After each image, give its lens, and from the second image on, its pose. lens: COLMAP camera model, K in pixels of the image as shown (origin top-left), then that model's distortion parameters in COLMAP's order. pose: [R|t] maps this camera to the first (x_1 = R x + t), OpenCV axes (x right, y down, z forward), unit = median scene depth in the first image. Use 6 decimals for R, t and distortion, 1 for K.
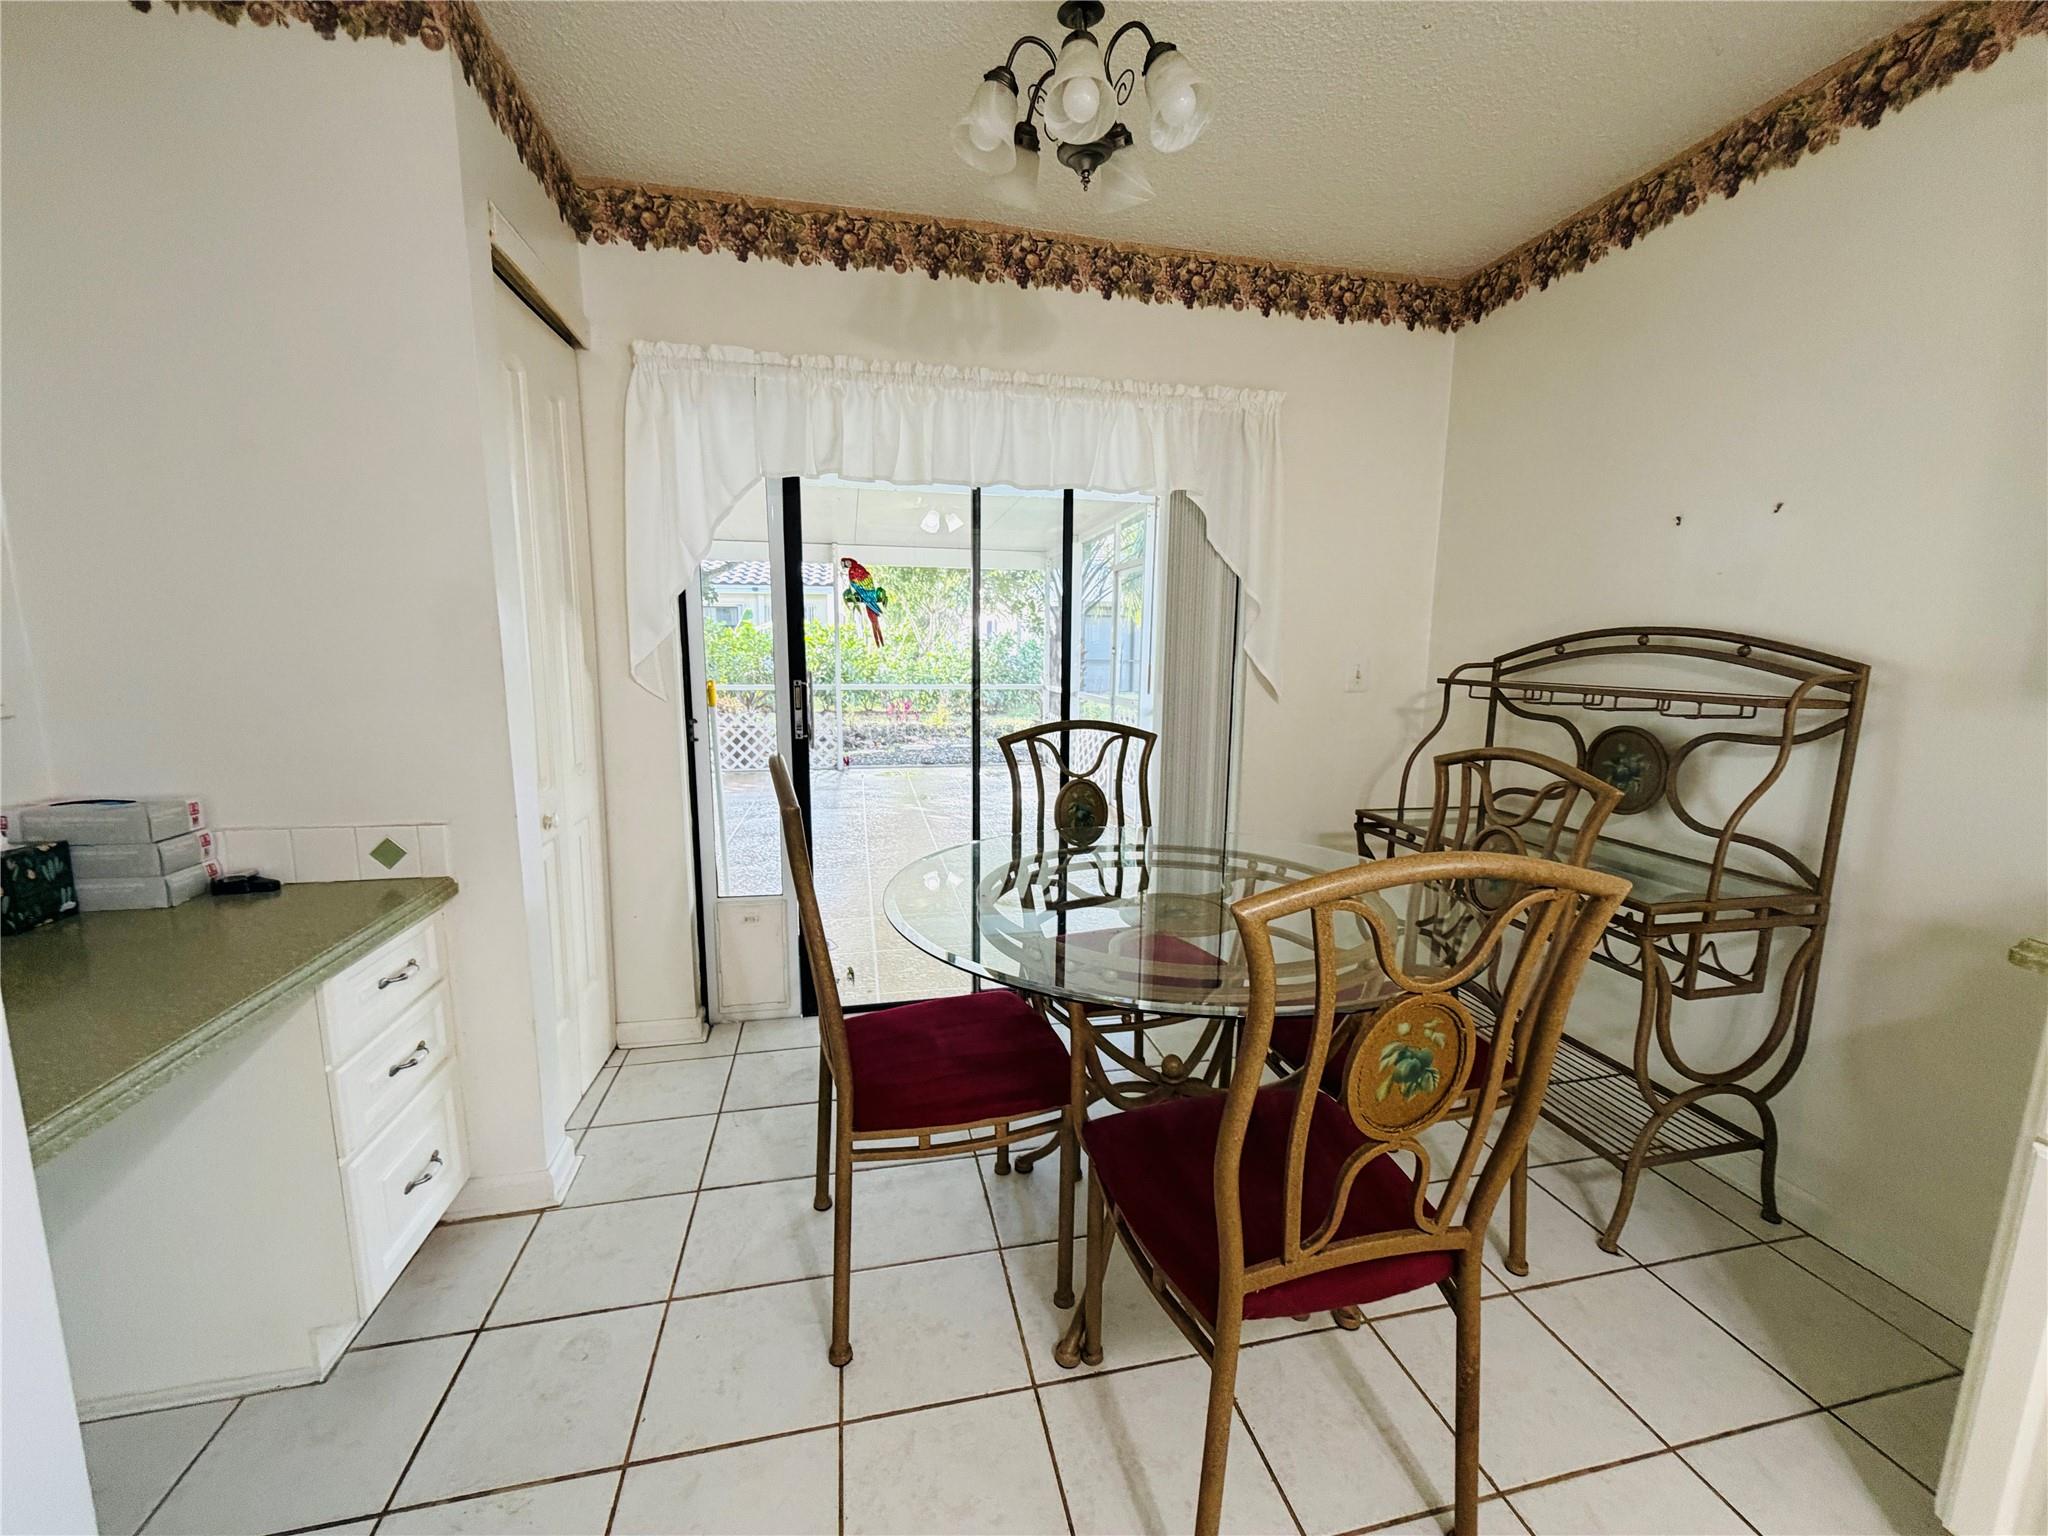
lens RADIAL K [[814.0, 0, 1022.3], [0, 814.0, 768.6], [0, 0, 1]] dist [0.000922, -0.000241]
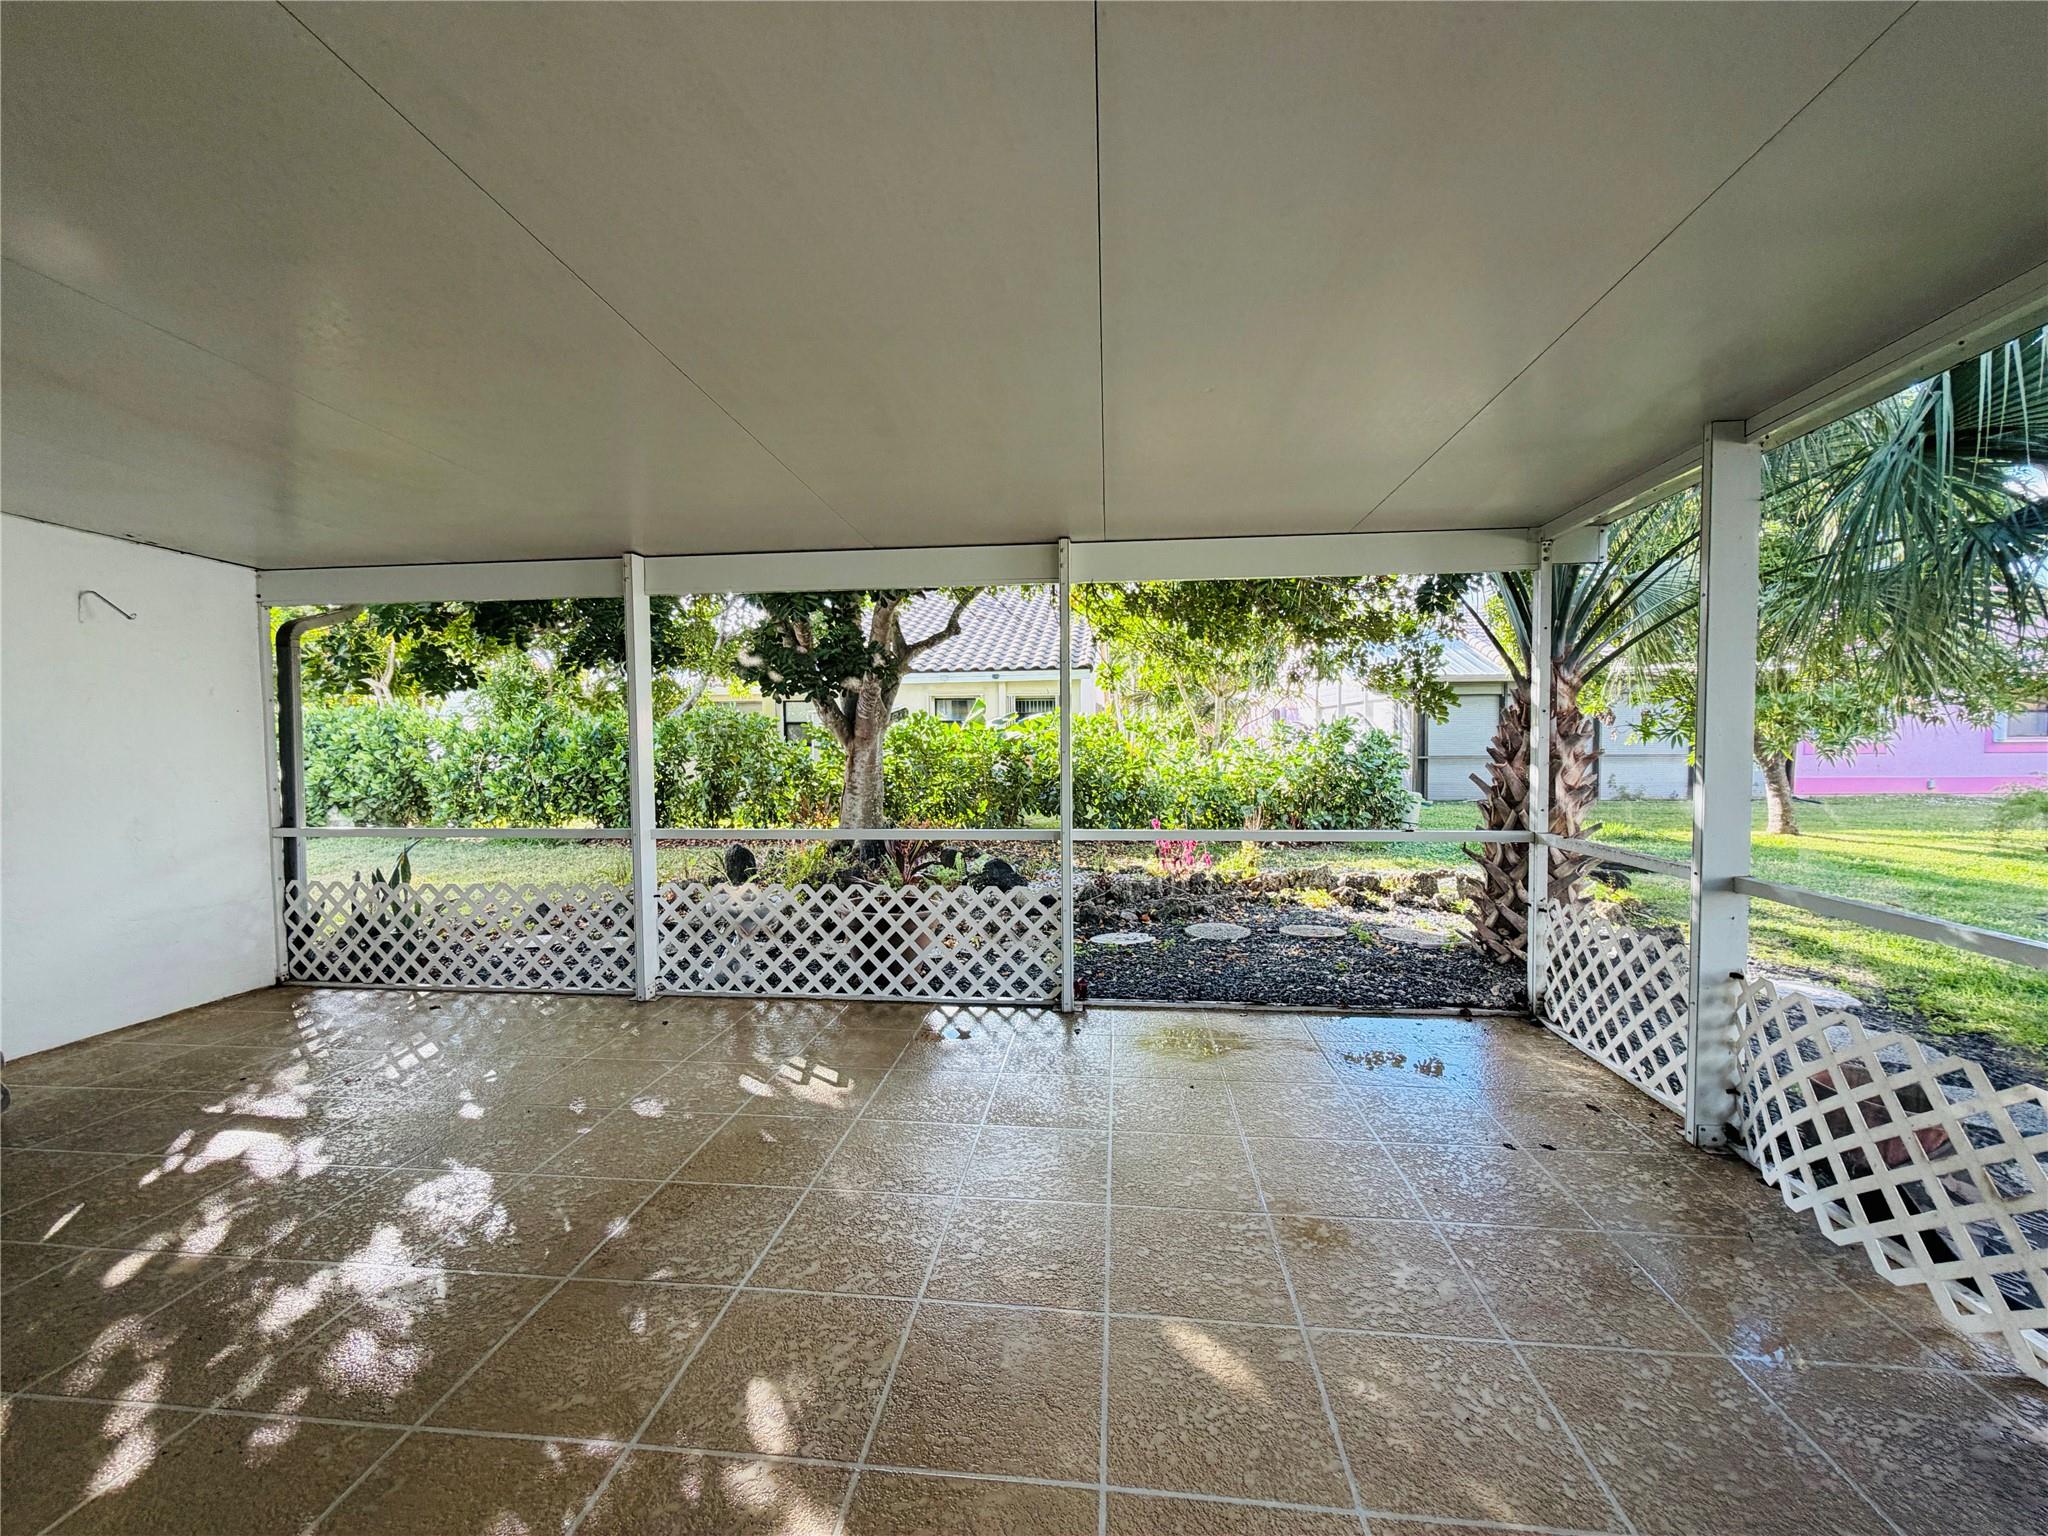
lens RADIAL K [[814.0, 0, 1025.5], [0, 814.0, 764.0], [0, 0, 1]] dist [0.000922, -0.000241]
pose [[0.950326, -0.008945, -0.311127, -0.075812], [-0.028070, 0.993051, -0.114290, -0.066650], [0.309988, 0.117346, 0.943471, 0.411328]]
